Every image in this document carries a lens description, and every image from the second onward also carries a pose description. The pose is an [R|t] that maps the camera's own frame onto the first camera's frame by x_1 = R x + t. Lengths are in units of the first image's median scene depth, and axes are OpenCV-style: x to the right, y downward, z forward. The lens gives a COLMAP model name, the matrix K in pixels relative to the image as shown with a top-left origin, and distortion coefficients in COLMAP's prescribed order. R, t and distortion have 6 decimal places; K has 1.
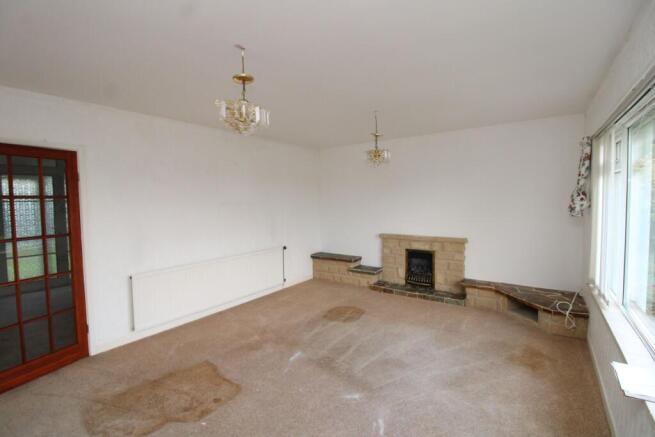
lens RADIAL K [[303.8, 0, 327.5], [0, 303.8, 218.5], [0, 0, 1]] dist [0.001445, -0.000052]
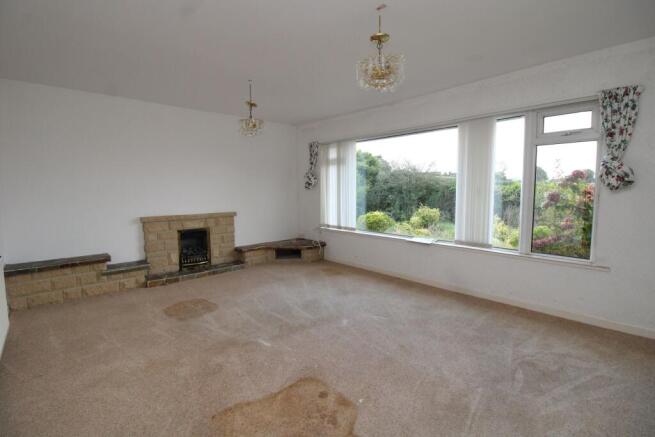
lens RADIAL K [[303.8, 0, 327.5], [0, 303.8, 218.5], [0, 0, 1]] dist [0.001445, -0.000052]
pose [[0.208177, -0.078834, 0.974909, -0.570841], [0.063968, 0.995710, 0.066857, 0.035046], [-0.975997, 0.048445, 0.212327, 0.400657]]
